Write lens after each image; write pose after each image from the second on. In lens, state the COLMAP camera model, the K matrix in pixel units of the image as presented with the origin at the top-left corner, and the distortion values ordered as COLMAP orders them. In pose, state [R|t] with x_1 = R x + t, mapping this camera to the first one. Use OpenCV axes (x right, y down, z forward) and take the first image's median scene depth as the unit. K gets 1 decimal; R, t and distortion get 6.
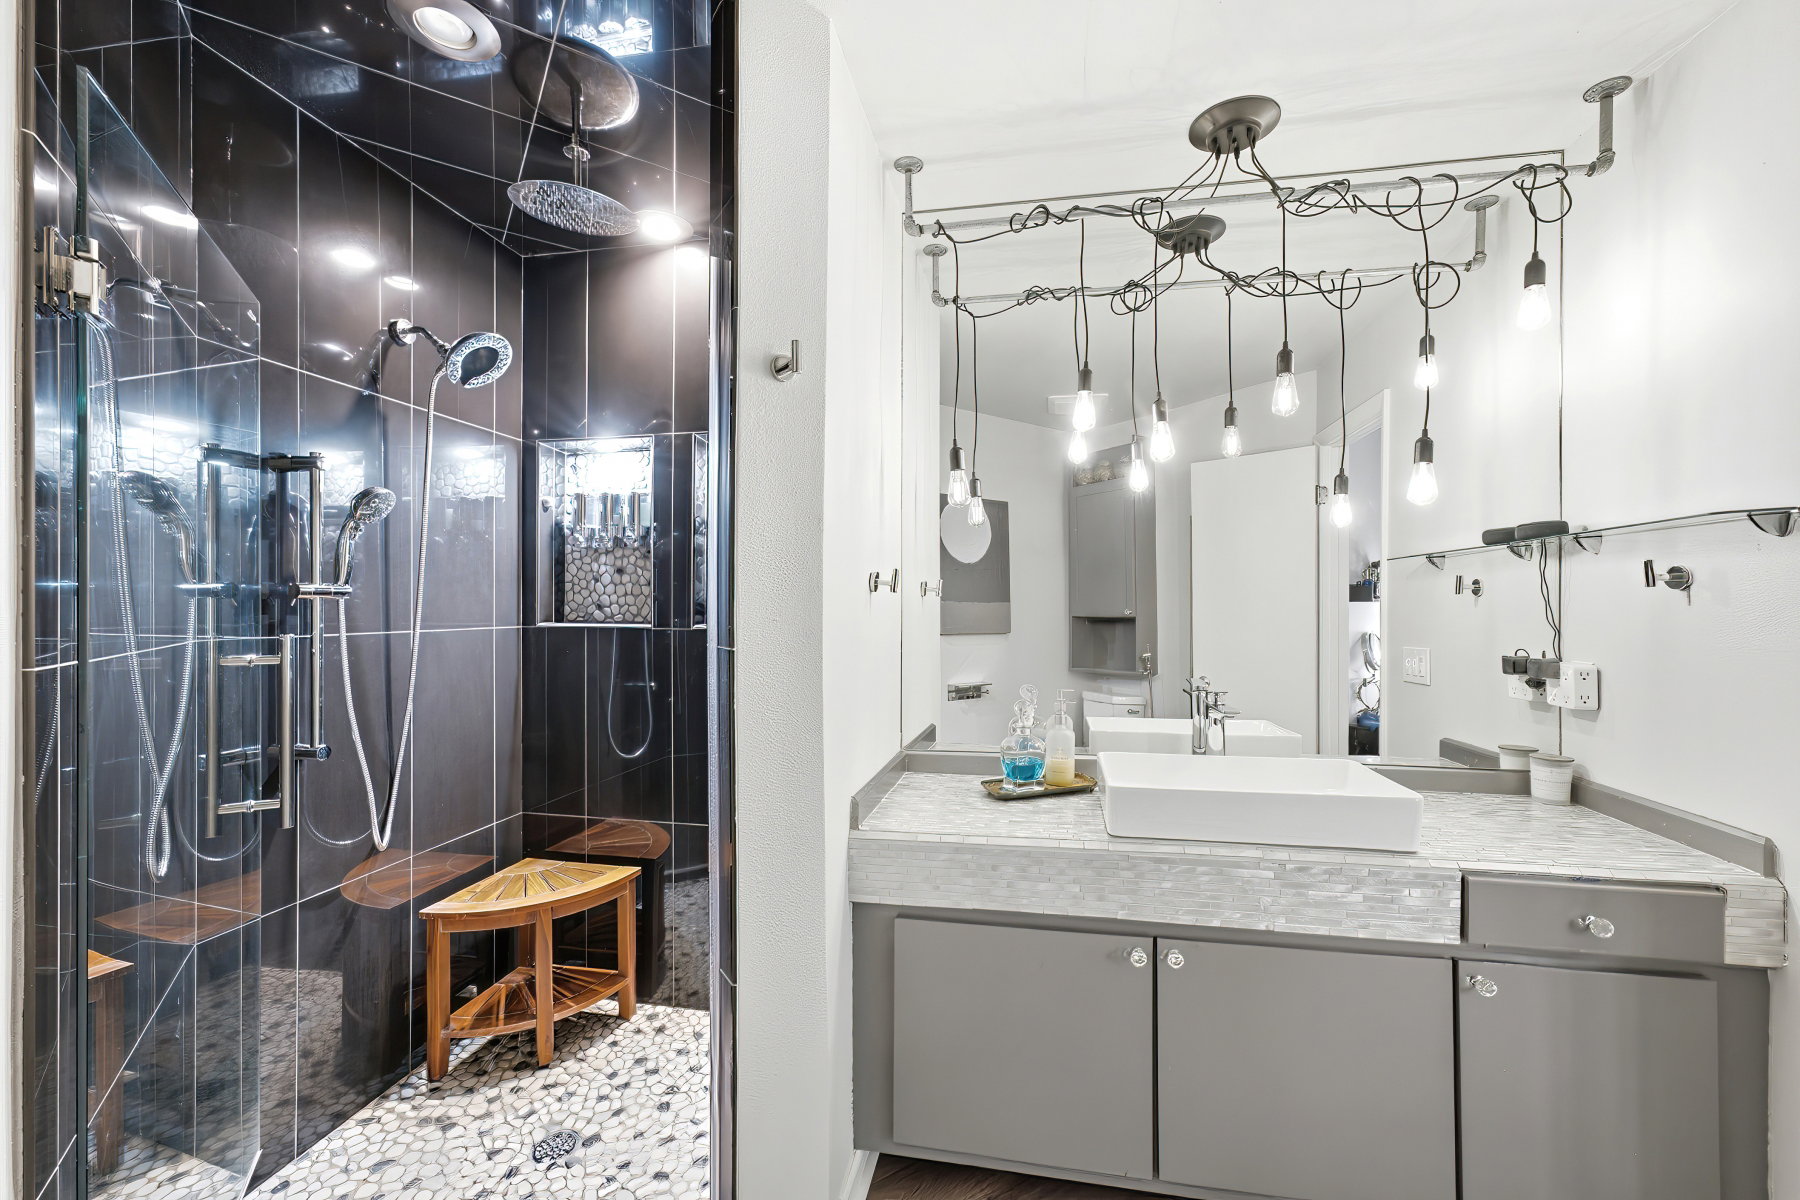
lens RADIAL K [[756.6, 0, 904.8], [0, 756.6, 607.9], [0, 0, 1]] dist [-0.003067, 0.000514]
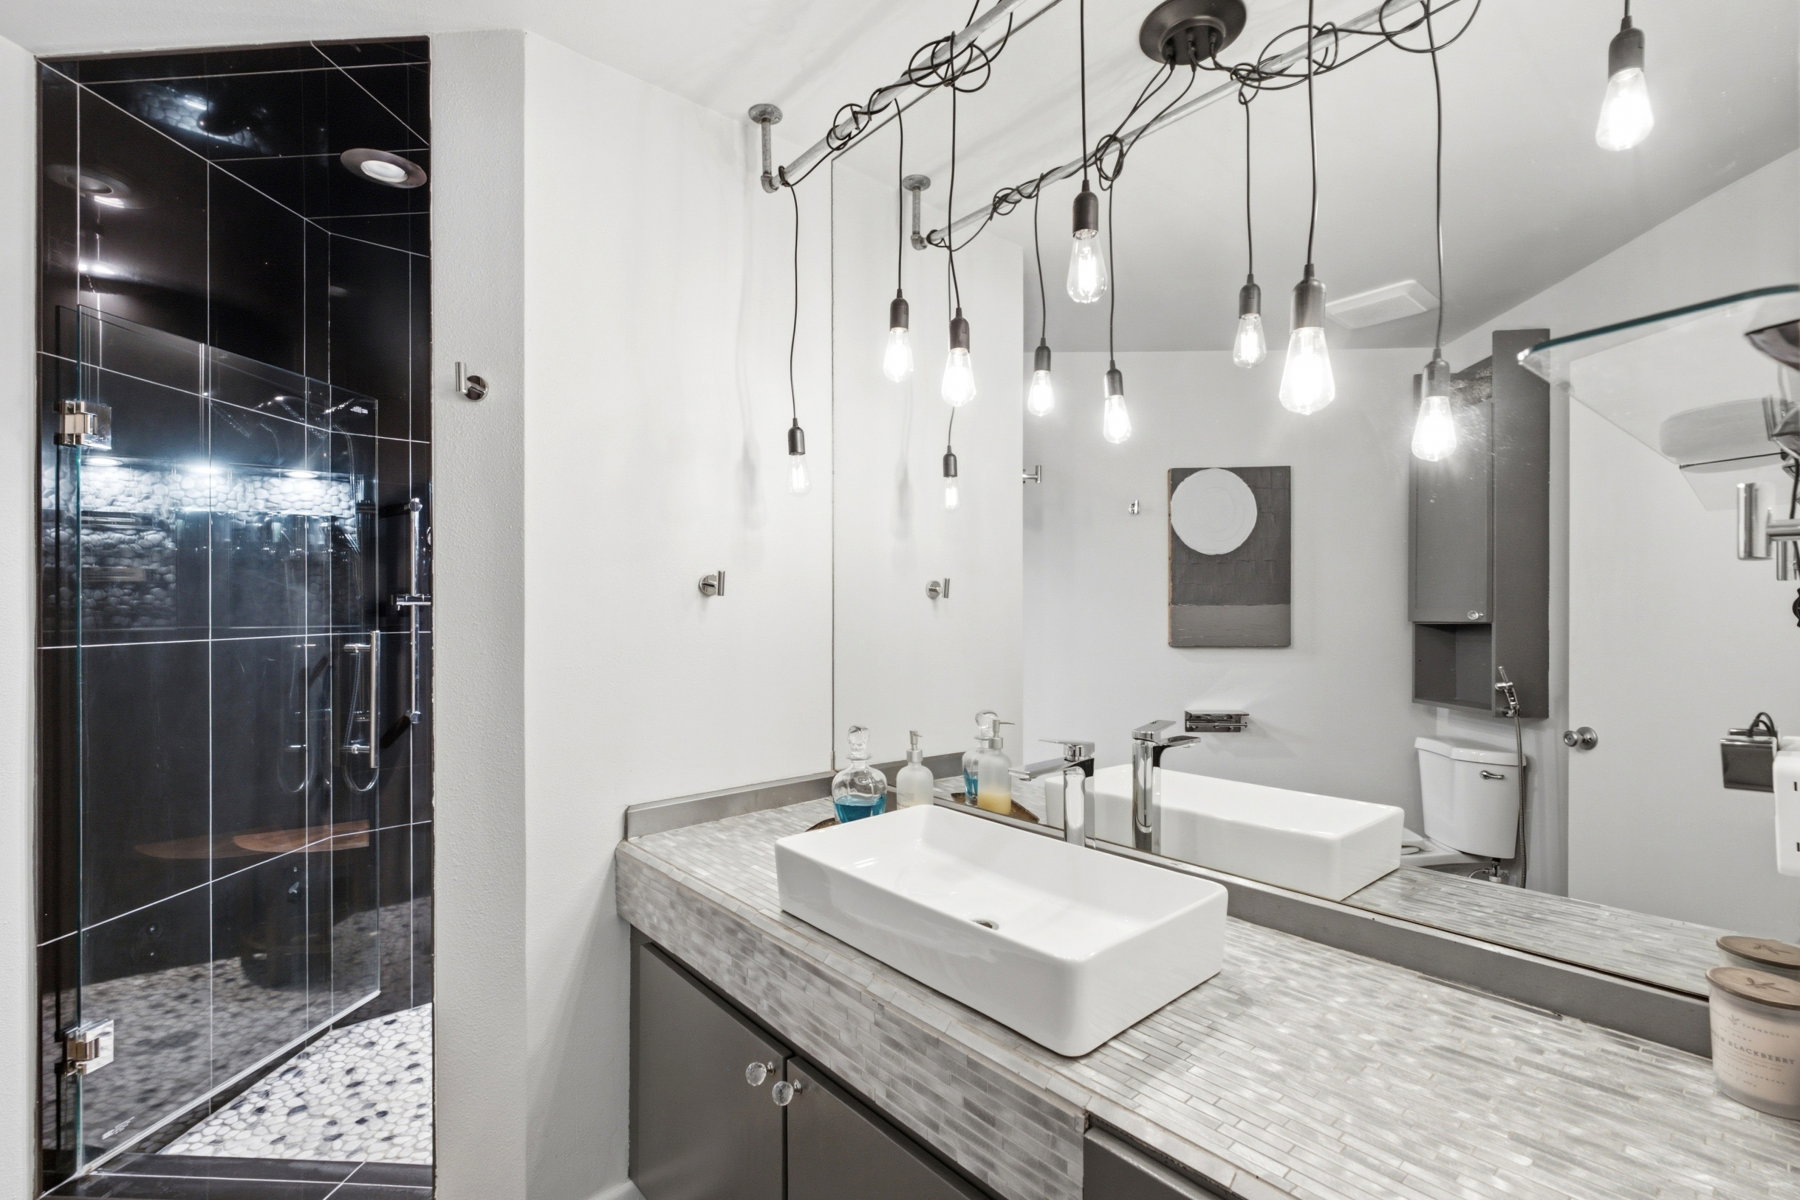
lens RADIAL K [[824.3, 0, 898.9], [0, 824.3, 611.6], [0, 0, 1]] dist [-0.000341, 0.000225]
pose [[0.770978, 0.002463, -0.636857, 0.700547], [0.000064, 0.999992, 0.003945, -0.005304], [0.636861, -0.003082, 0.770972, 0.332124]]
